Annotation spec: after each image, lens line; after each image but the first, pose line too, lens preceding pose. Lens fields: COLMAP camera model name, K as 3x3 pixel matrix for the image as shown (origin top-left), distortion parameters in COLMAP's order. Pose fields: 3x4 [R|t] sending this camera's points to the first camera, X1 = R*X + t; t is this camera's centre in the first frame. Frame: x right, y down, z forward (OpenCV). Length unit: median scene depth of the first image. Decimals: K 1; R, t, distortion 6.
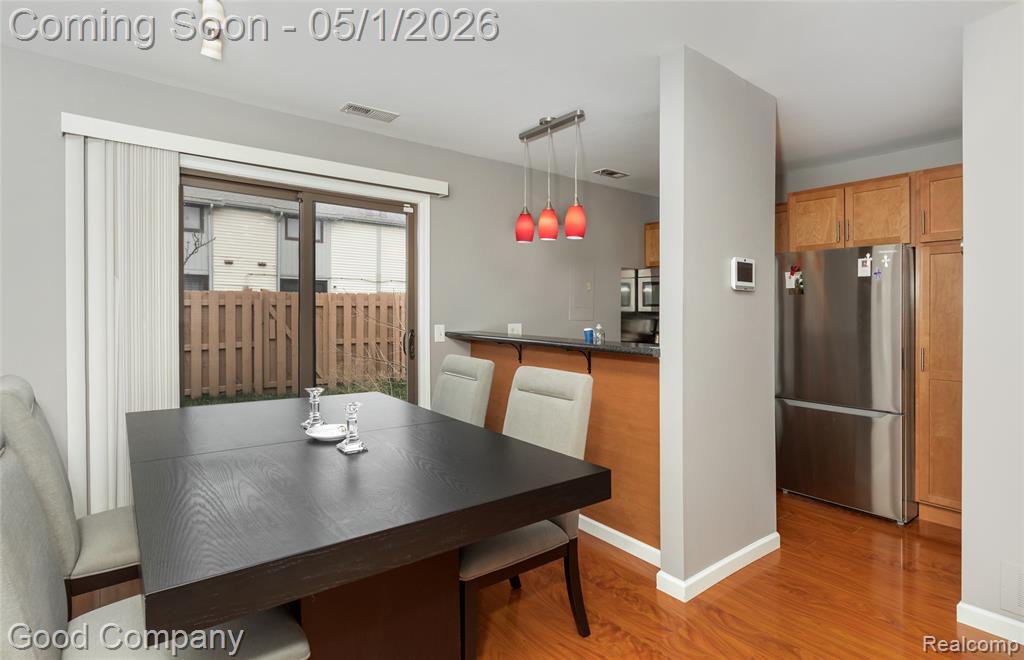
lens RADIAL K [[507.6, 0, 515.6], [0, 507.6, 325.9], [0, 0, 1]] dist [0.016249, 0.000750]
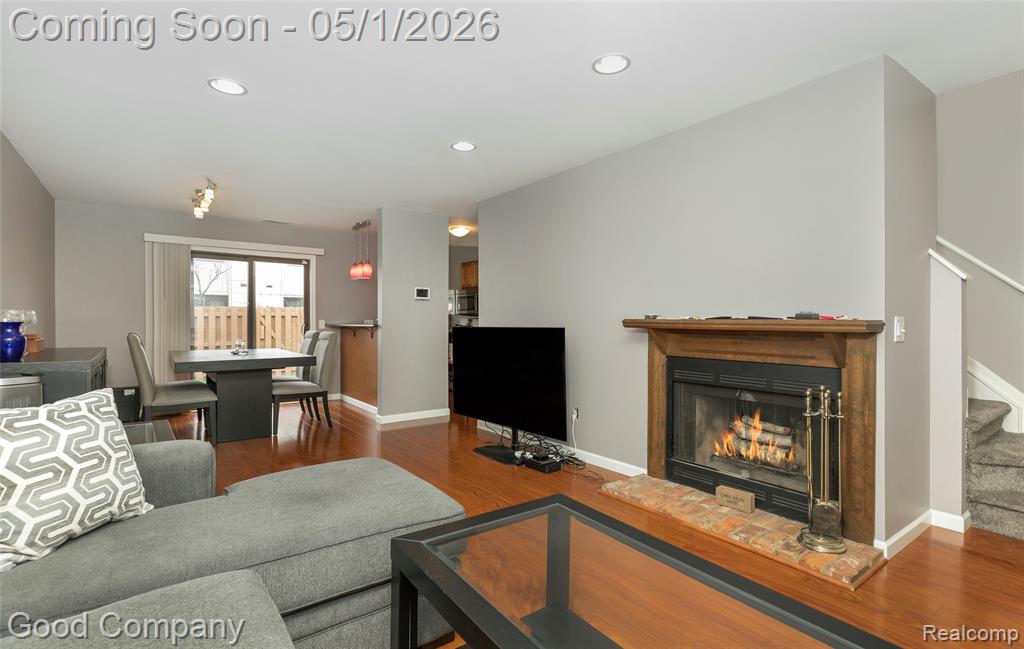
lens RADIAL K [[479.7, 0, 508.9], [0, 479.7, 314.5], [0, 0, 1]] dist [0.000218, -0.000028]
pose [[0.999459, -0.013572, -0.029963, 0.718579], [0.012126, 0.998778, -0.047907, 0.083523], [0.030576, 0.047518, 0.998402, -0.944040]]
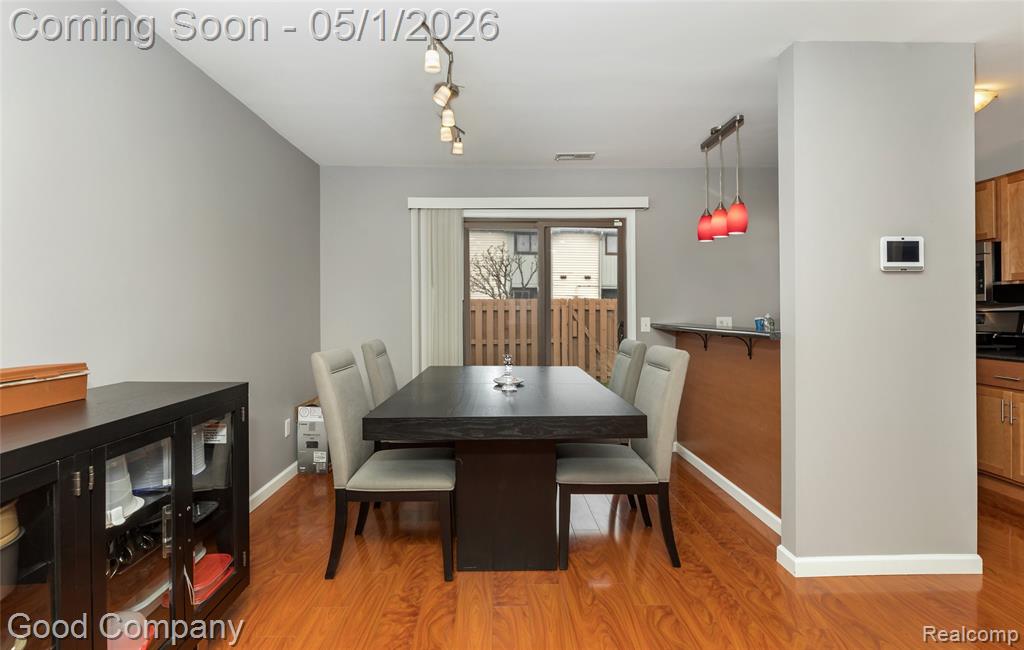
lens RADIAL K [[489.1, 0, 510.1], [0, 489.1, 320.3], [0, 0, 1]] dist [0.000730, -0.000201]
pose [[0.794543, -0.004729, -0.607190, 0.331815], [-0.010206, 0.999724, -0.021141, 0.035530], [0.607123, 0.022994, 0.794275, -0.101740]]
